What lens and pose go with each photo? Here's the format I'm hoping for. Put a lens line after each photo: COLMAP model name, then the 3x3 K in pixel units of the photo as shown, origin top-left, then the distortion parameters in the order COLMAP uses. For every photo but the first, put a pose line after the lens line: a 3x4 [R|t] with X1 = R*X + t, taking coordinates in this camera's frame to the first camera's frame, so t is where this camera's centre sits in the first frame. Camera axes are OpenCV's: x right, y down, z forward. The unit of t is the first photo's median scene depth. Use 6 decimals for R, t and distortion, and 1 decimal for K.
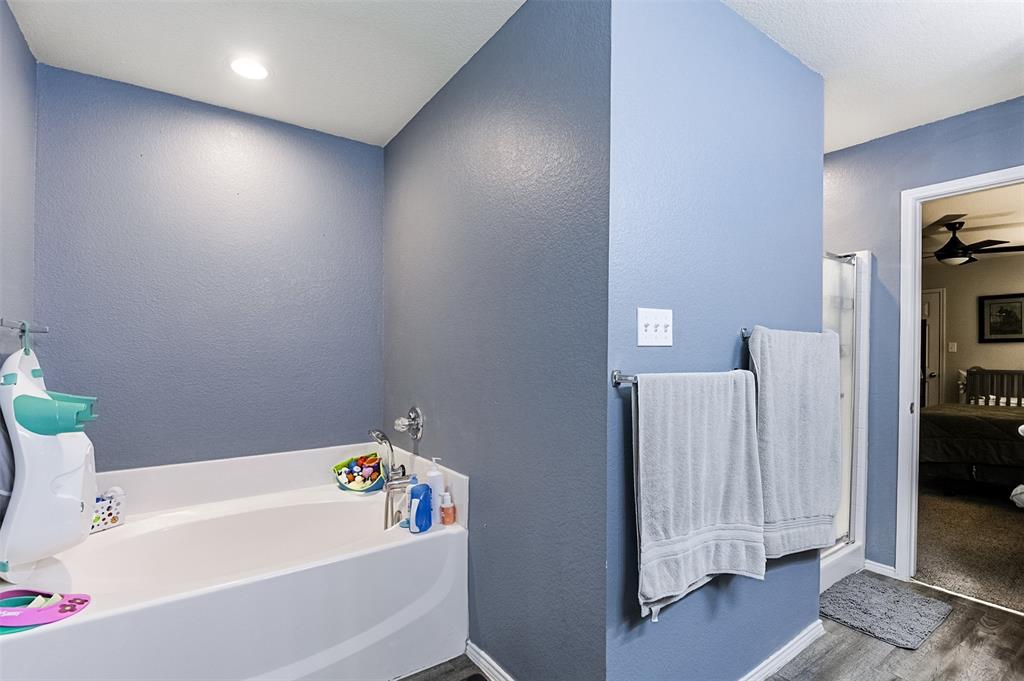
lens RADIAL K [[477.7, 0, 512.4], [0, 477.7, 348.6], [0, 0, 1]] dist [-0.022453, -0.000139]
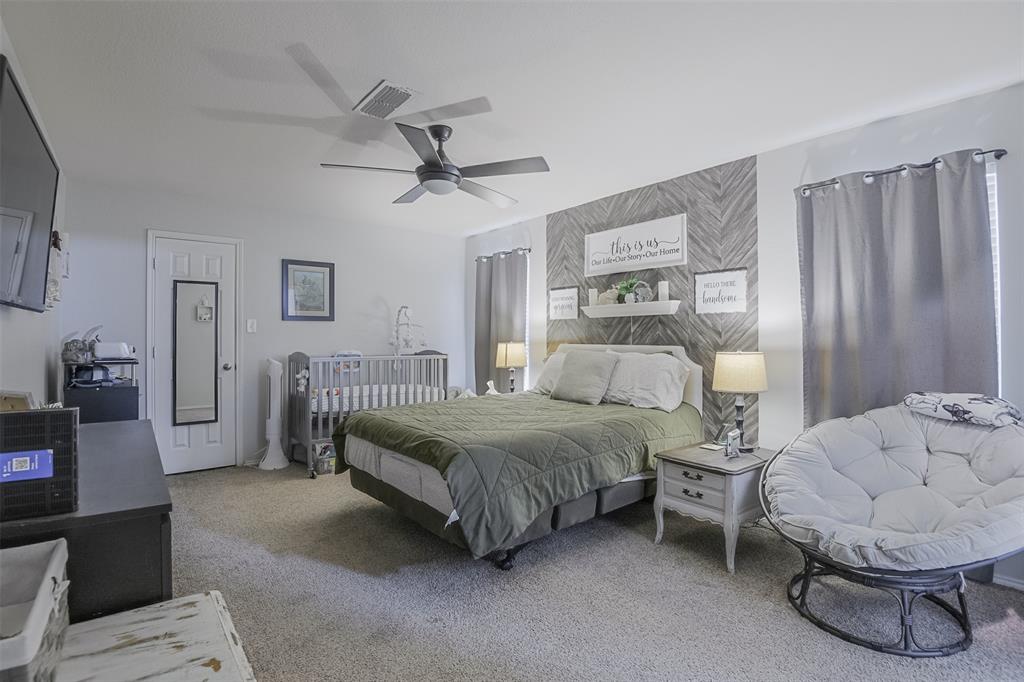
lens RADIAL K [[477.7, 0, 512.4], [0, 477.7, 349.1], [0, 0, 1]] dist [-0.022453, -0.000139]
pose [[-0.056532, -0.024650, 0.998096, 0.214220], [-0.014817, 0.999606, 0.023848, 0.010886], [-0.998291, -0.013440, -0.056875, 0.688823]]
